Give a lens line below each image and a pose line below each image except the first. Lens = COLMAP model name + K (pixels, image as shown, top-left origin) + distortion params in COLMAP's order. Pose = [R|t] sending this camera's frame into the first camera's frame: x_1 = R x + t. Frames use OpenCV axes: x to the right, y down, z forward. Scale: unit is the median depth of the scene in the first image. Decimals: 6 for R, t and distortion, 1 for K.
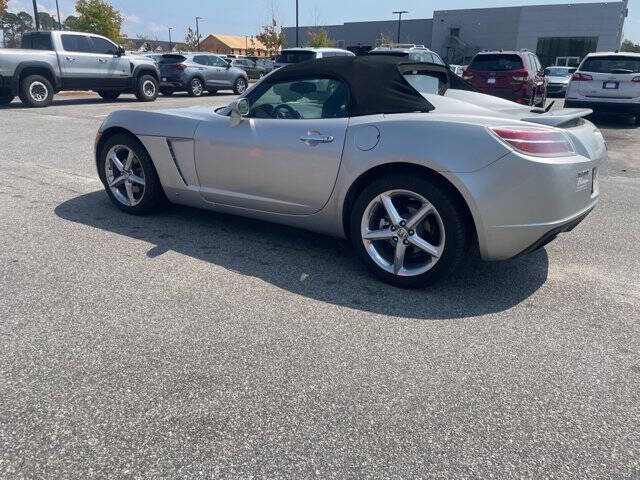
lens RADIAL K [[488.2, 0, 320.0], [0, 488.2, 240.0], [0, 0, 1]] dist [0.085889, -0.107596]
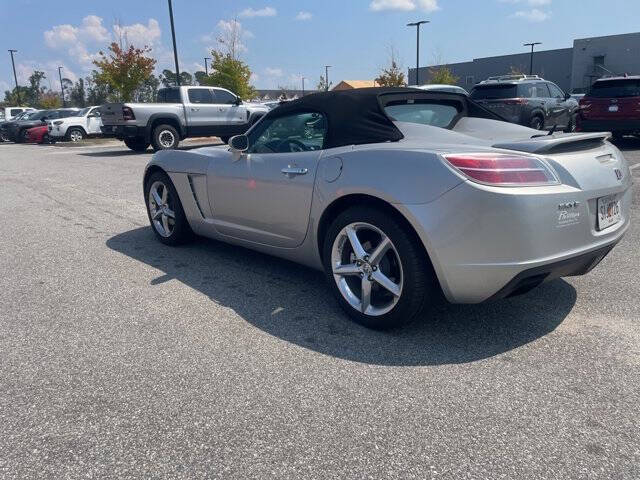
lens RADIAL K [[488.2, 0, 320.0], [0, 488.2, 240.0], [0, 0, 1]] dist [0.085889, -0.107596]
pose [[0.964670, 0.019650, -0.262726, 0.289432], [-0.039787, 0.996644, -0.071545, 0.001262], [0.260438, 0.079470, 0.962214, 0.064552]]
